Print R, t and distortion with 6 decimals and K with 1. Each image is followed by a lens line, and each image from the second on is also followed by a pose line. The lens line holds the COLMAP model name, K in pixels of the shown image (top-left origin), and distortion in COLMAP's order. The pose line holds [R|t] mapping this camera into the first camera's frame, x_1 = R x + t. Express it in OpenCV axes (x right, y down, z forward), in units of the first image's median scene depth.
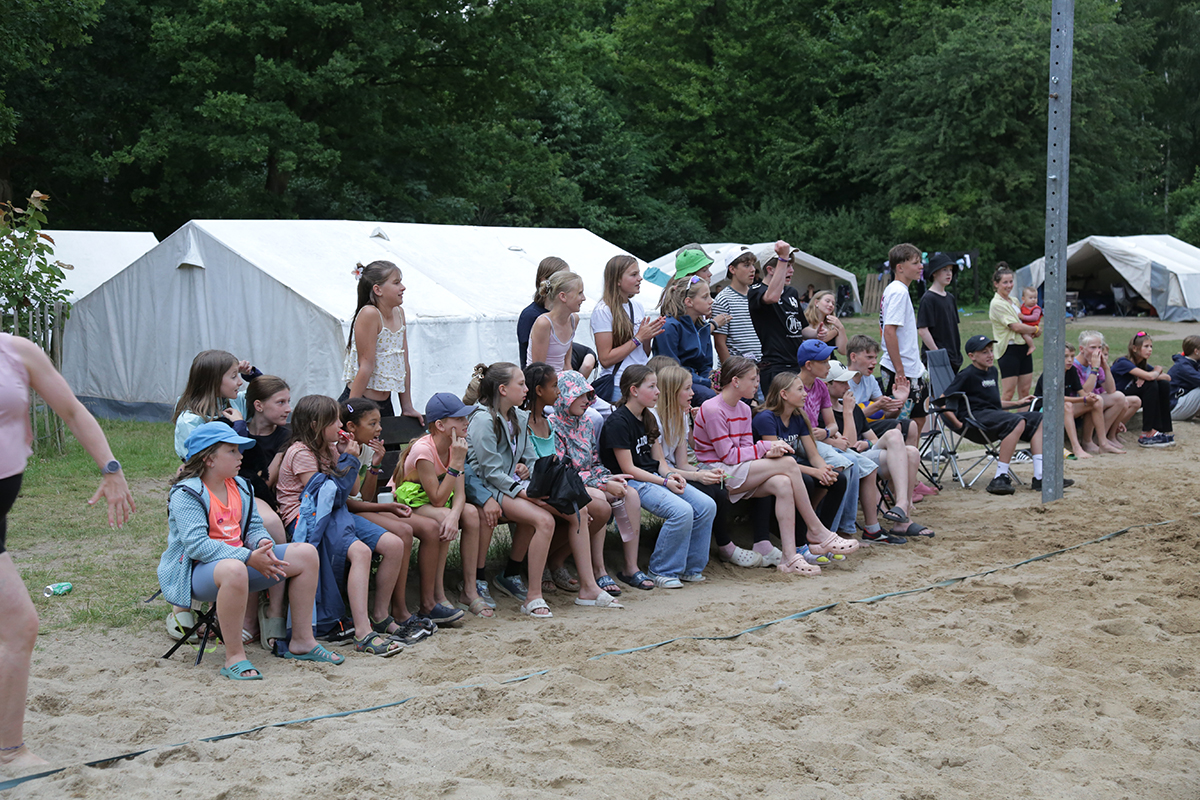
lens RADIAL K [[1978.5, 0, 595.0], [0, 1978.5, 397.4], [0, 0, 1]] dist [0.260743, 0.000000]
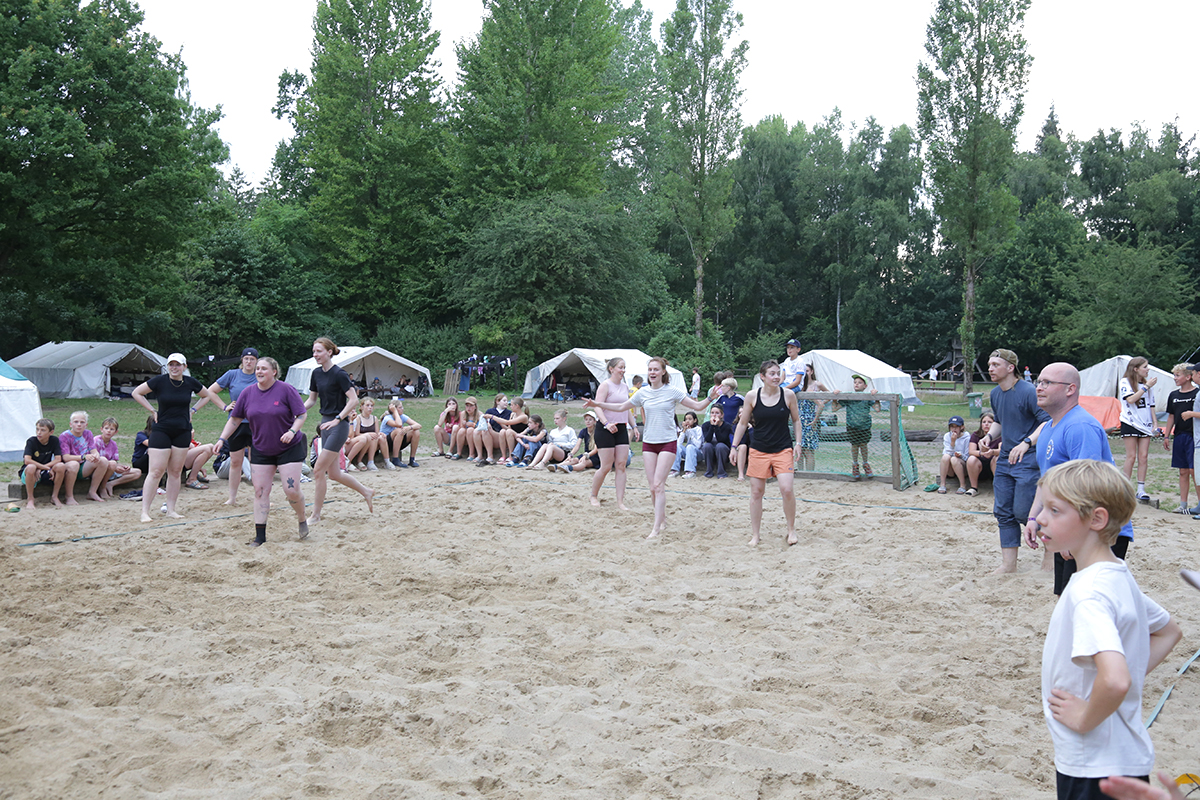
lens RADIAL K [[1221.9, 0, 652.1], [0, 1221.9, 397.3], [0, 0, 1]] dist [0.049455, 0.000000]
pose [[0.994222, 0.018035, 0.105819, 0.193737], [-0.013900, 0.999116, -0.039677, -0.006006], [-0.106441, 0.037977, 0.993594, 0.061957]]
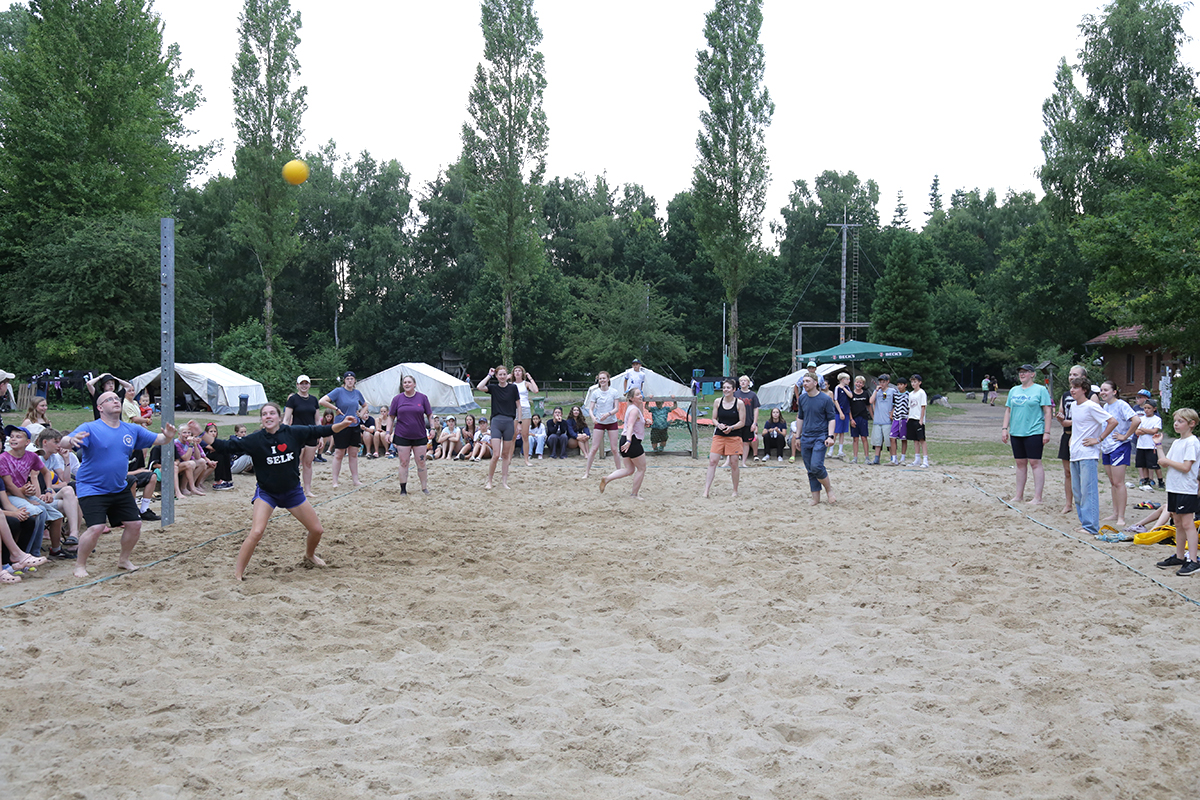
lens RADIAL K [[1221.9, 0, 597.5], [0, 1221.9, 403.2], [0, 0, 1]] dist [0.049455, 0.000000]
pose [[0.833588, -0.003042, 0.552378, -0.015867], [0.027867, 0.998943, -0.036553, -0.000956], [-0.551683, 0.045863, 0.832792, -0.021547]]
